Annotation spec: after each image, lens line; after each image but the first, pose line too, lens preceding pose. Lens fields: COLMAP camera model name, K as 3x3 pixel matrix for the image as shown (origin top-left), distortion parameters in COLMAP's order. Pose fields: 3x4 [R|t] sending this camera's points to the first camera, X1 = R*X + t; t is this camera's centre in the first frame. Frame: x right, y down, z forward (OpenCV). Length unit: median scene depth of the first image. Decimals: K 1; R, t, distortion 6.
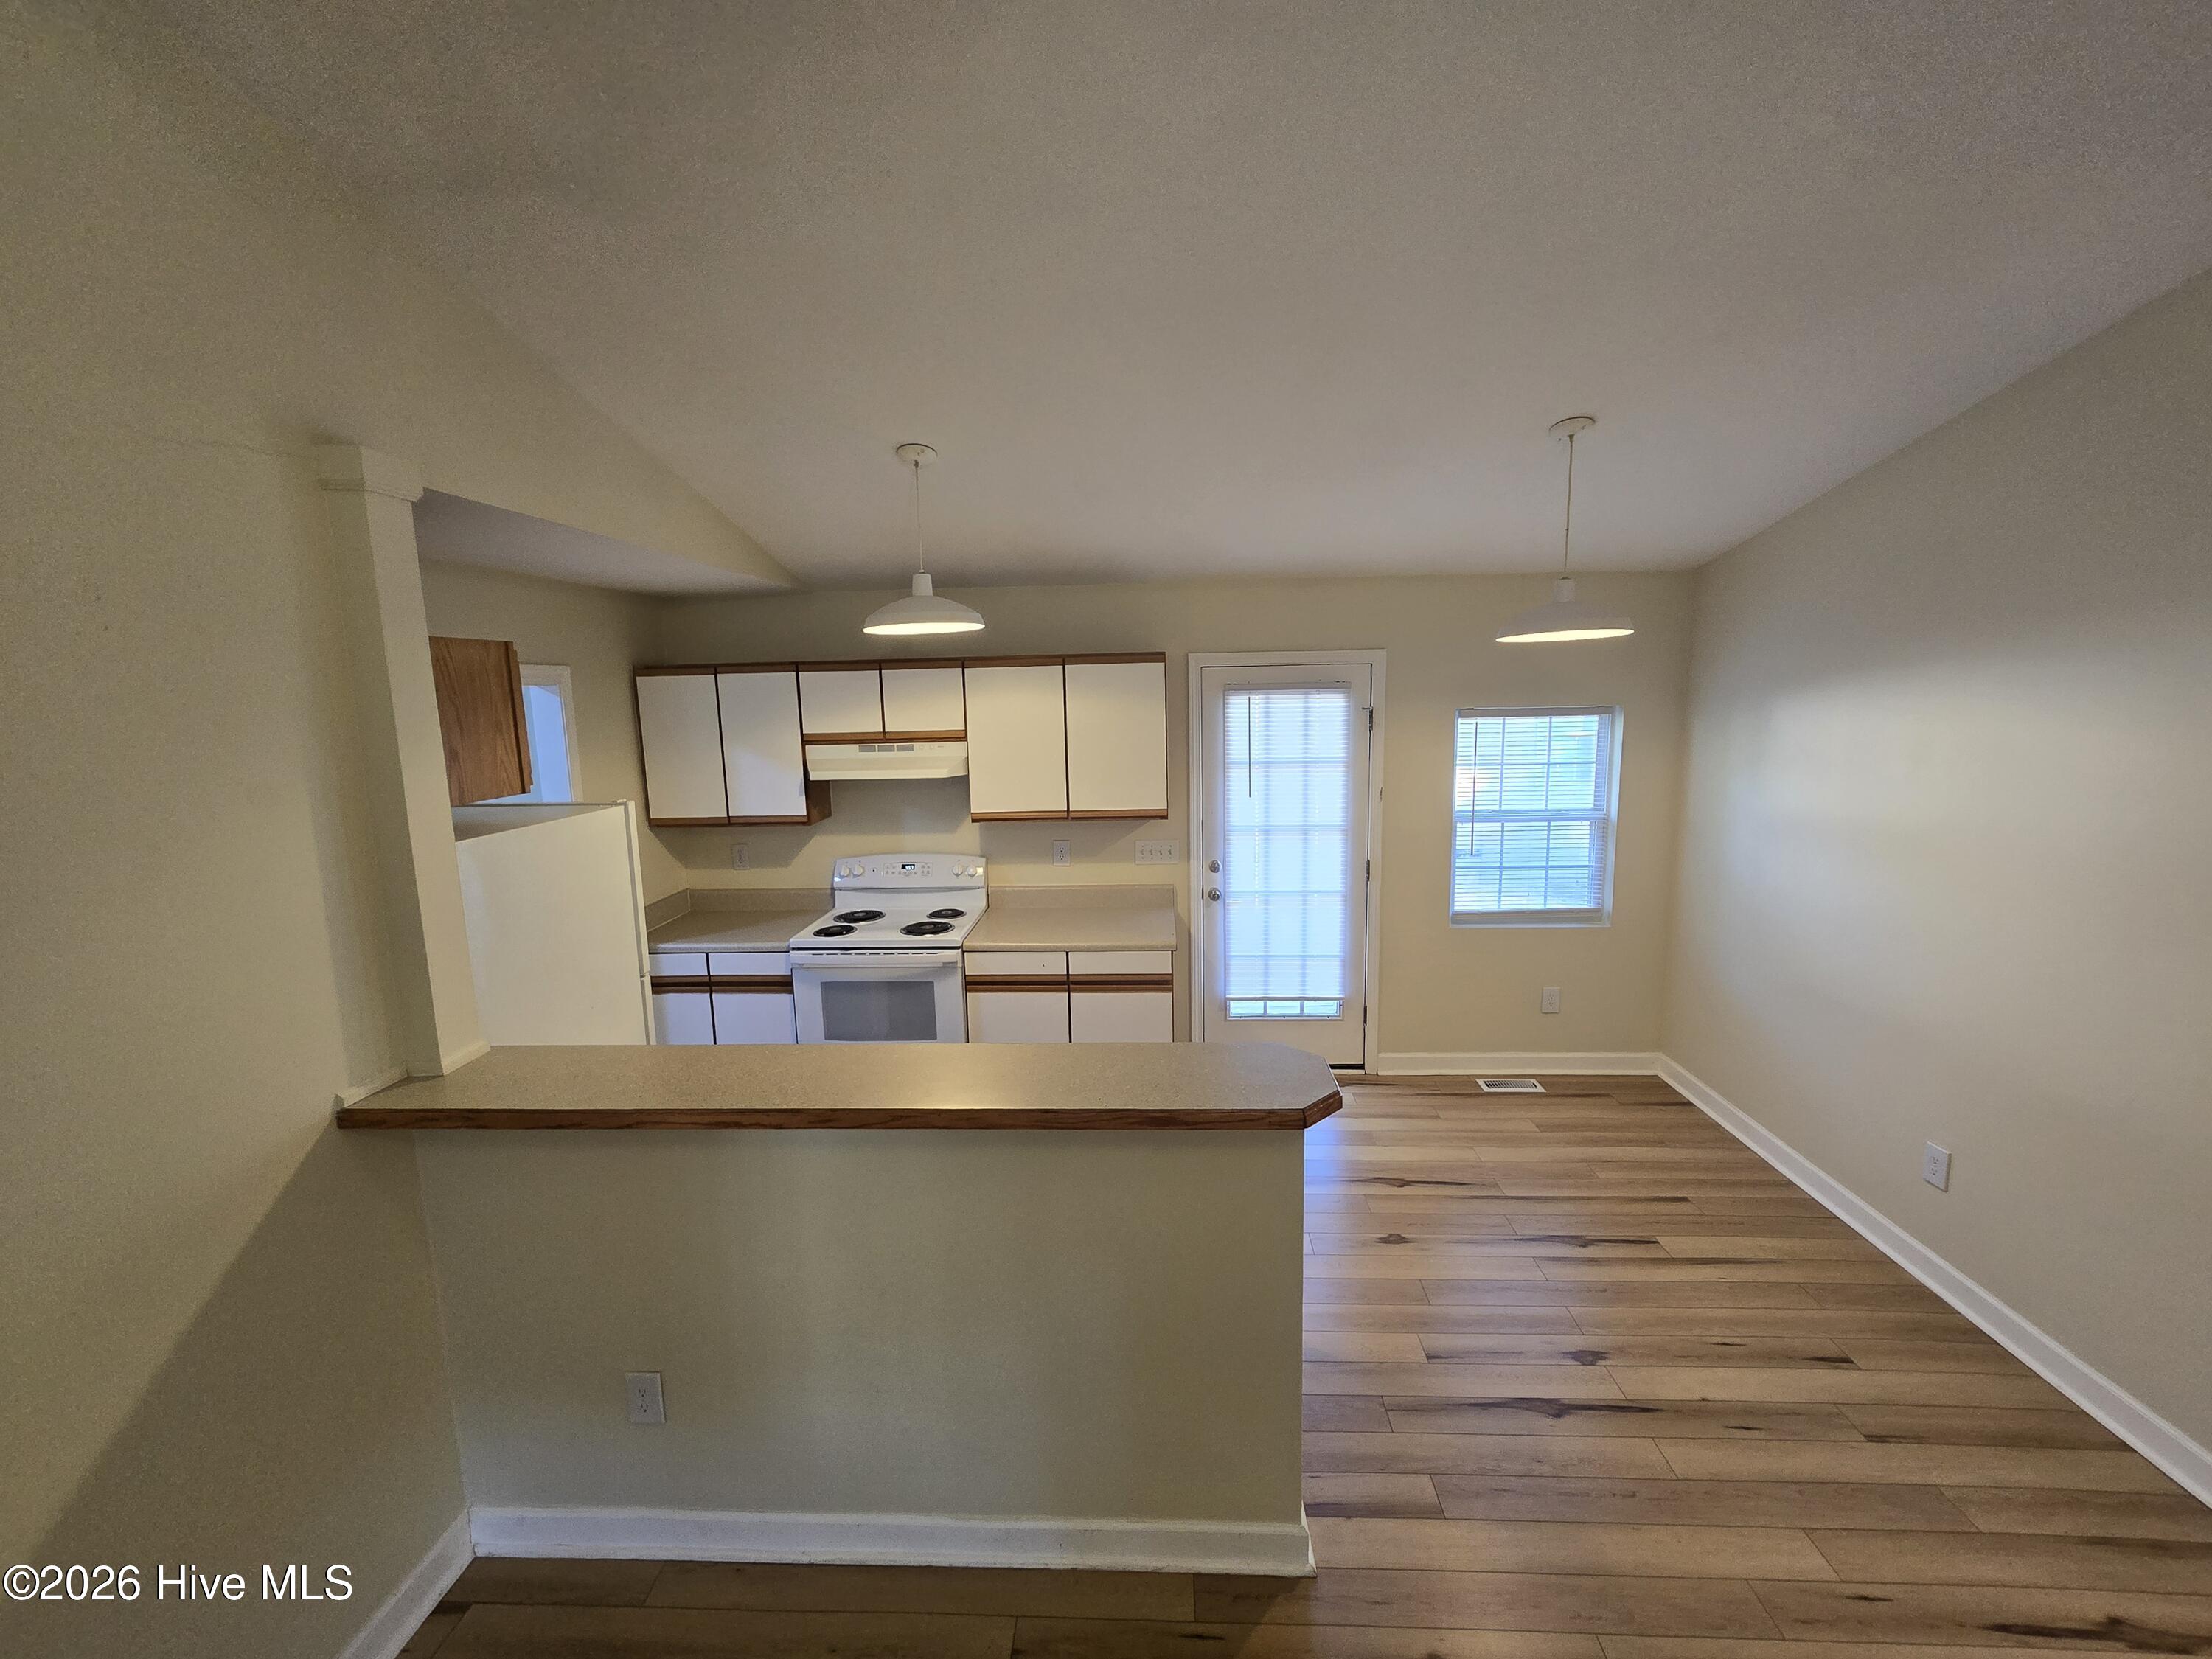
lens RADIAL K [[903.8, 0, 1116.8], [0, 903.8, 816.7], [0, 0, 1]] dist [-0.002239, 0.000631]
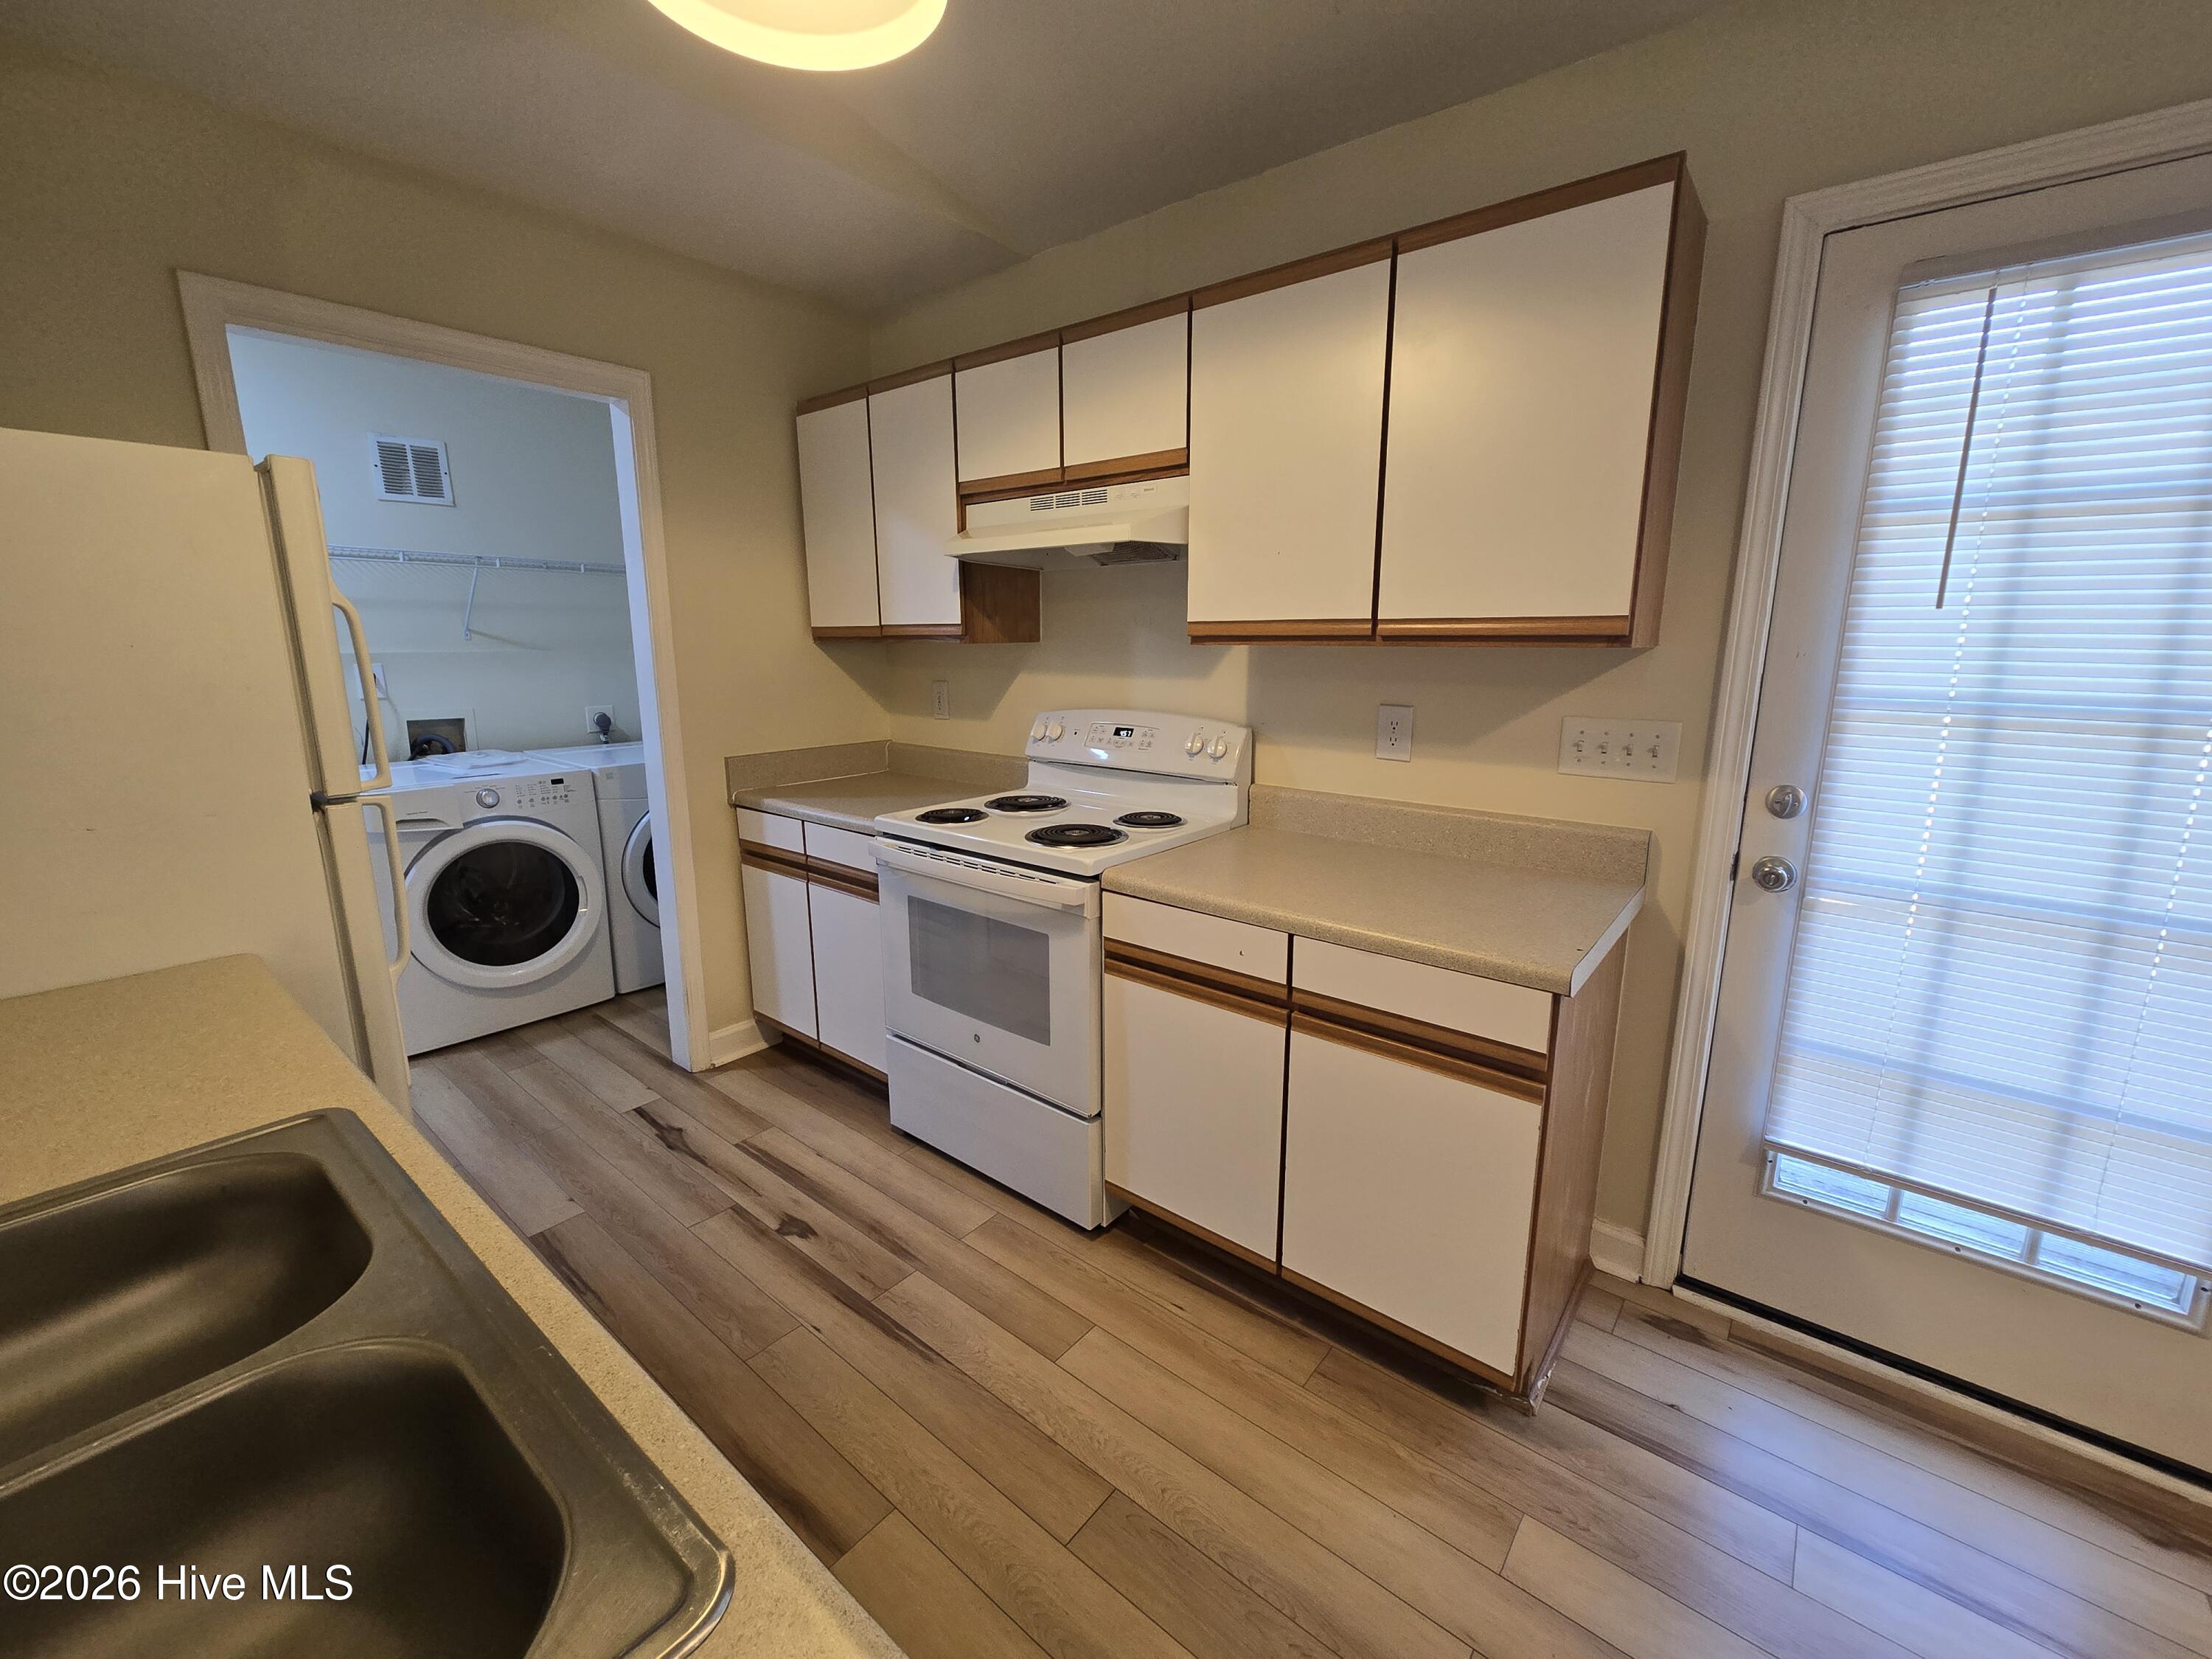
lens RADIAL K [[903.8, 0, 1116.8], [0, 903.8, 816.7], [0, 0, 1]] dist [-0.002239, 0.000631]
pose [[0.802851, 0.139052, -0.579737, 0.113450], [-0.102707, 0.990140, 0.095255, 0.059166], [0.587266, -0.016933, 0.809217, 0.577619]]
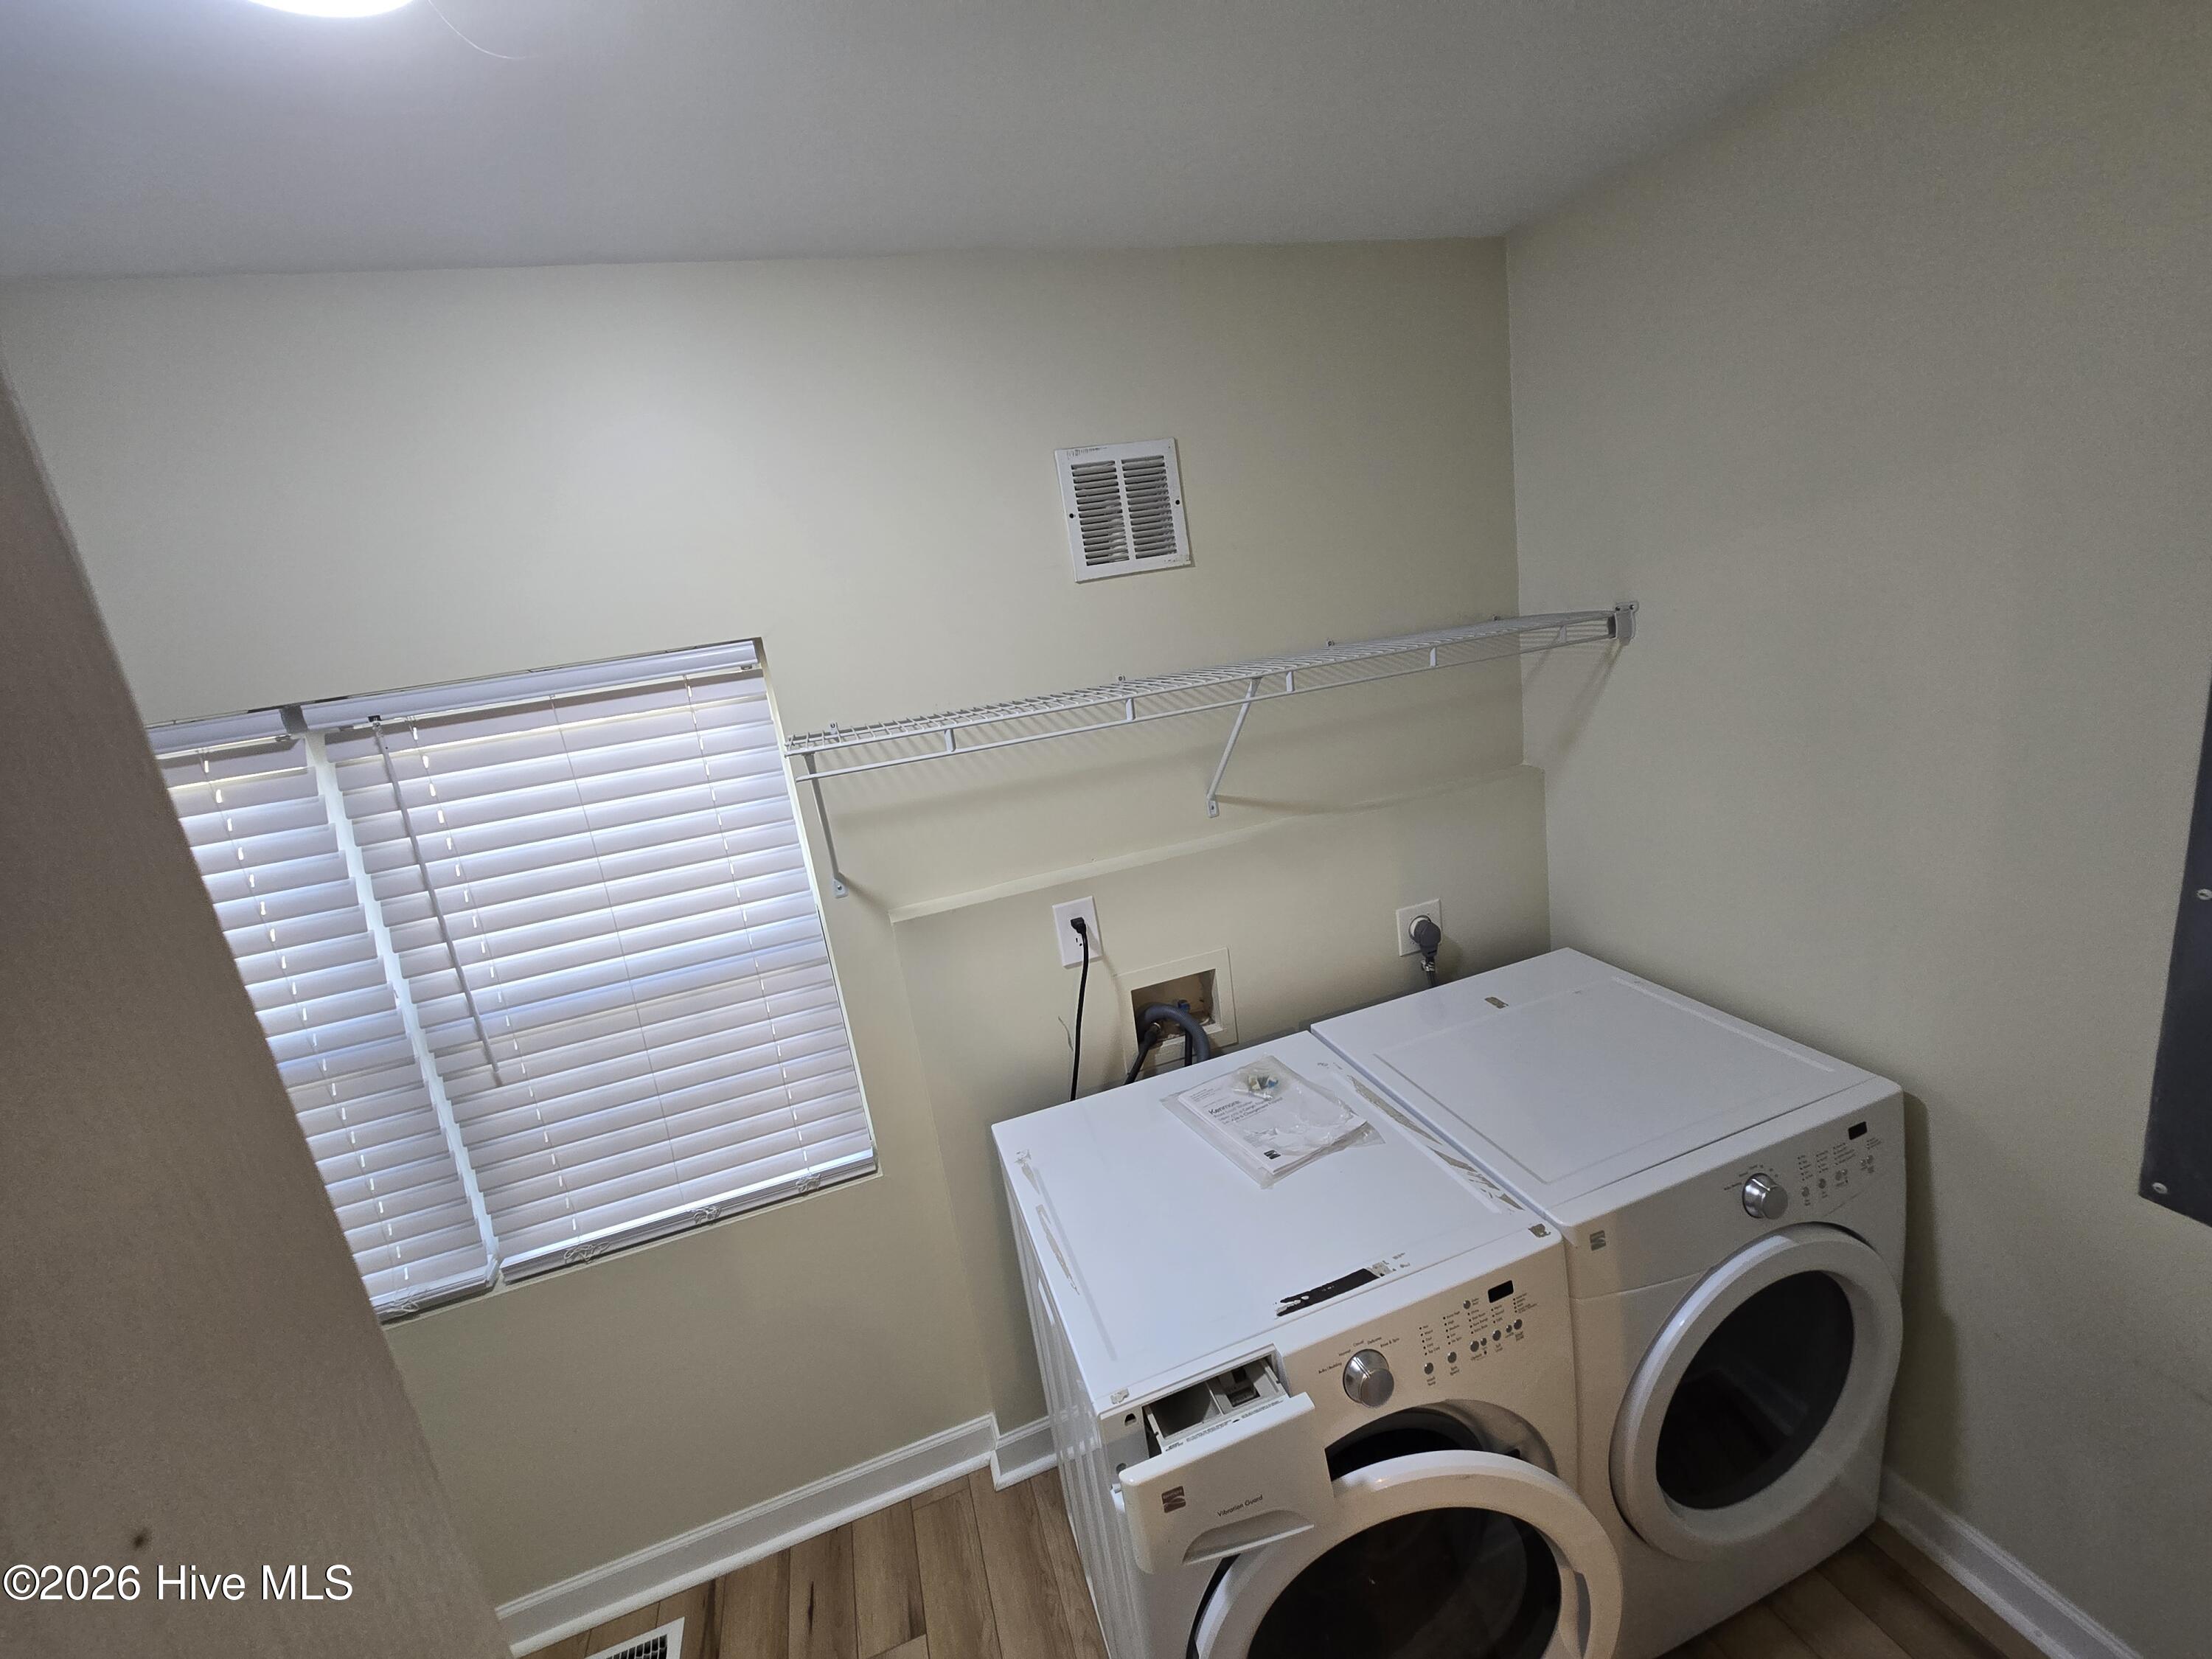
lens RADIAL K [[903.8, 0, 1116.8], [0, 903.8, 816.7], [0, 0, 1]] dist [-0.002239, 0.000631]
pose [[0.356330, 0.192490, -0.914318, -0.535464], [0.000993, 0.978471, 0.206383, -0.060202], [0.934360, -0.074449, 0.348467, 0.716798]]
